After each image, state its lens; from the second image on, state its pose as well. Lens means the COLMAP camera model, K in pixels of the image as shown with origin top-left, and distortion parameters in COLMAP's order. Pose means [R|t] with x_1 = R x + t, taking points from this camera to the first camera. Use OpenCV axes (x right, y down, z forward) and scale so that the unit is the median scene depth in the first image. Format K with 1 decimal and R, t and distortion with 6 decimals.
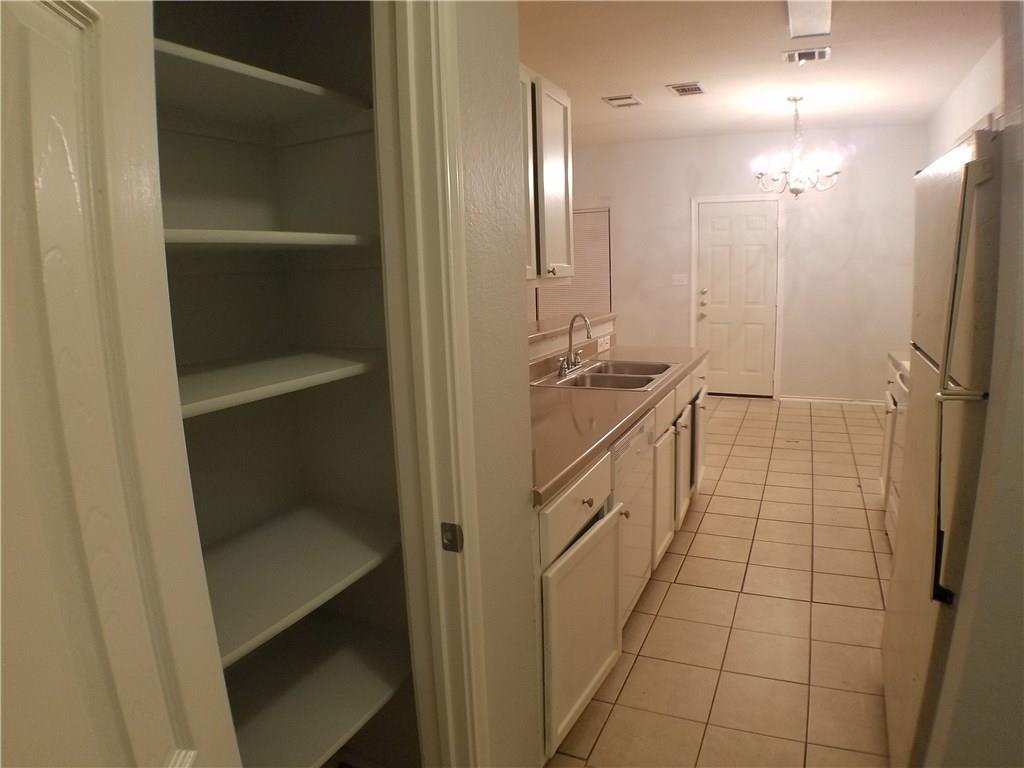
lens RADIAL K [[642.2, 0, 509.1], [0, 642.2, 376.8], [0, 0, 1]] dist [-0.150420, 0.015599]
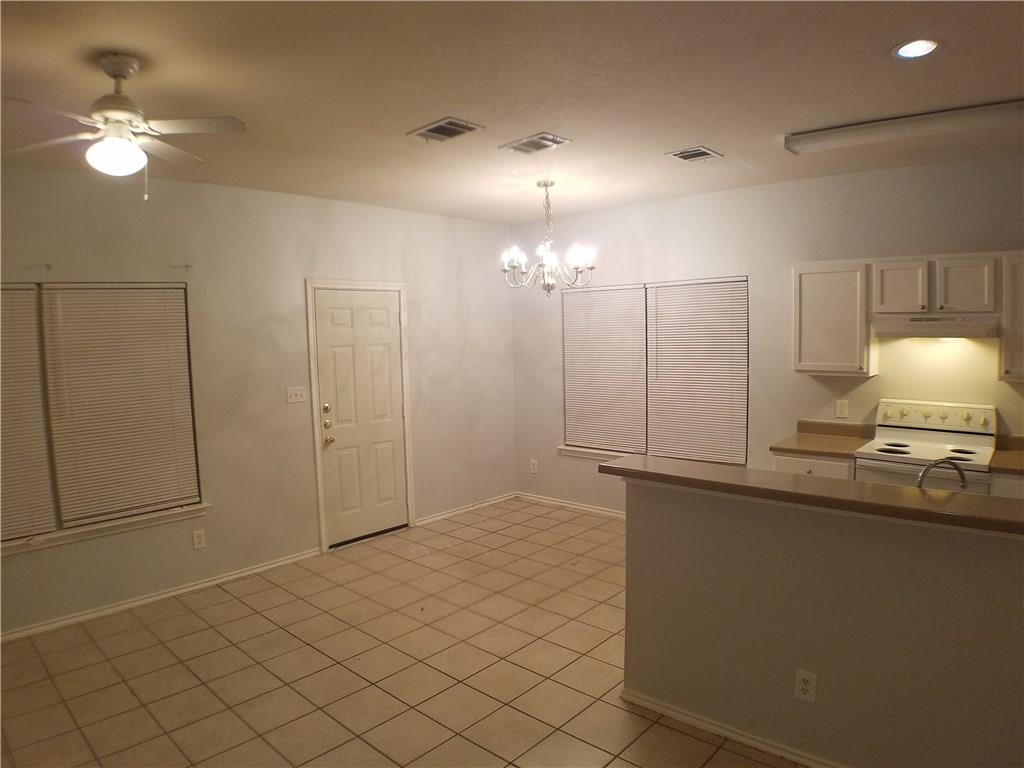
lens RADIAL K [[640.6, 0, 491.9], [0, 640.6, 406.7], [0, 0, 1]] dist [-0.141647, 0.000367]
pose [[0.317370, -0.079349, 0.944976, -0.334218], [0.171256, 0.984905, 0.025186, -0.125799], [-0.932710, 0.153839, 0.326168, 0.596980]]
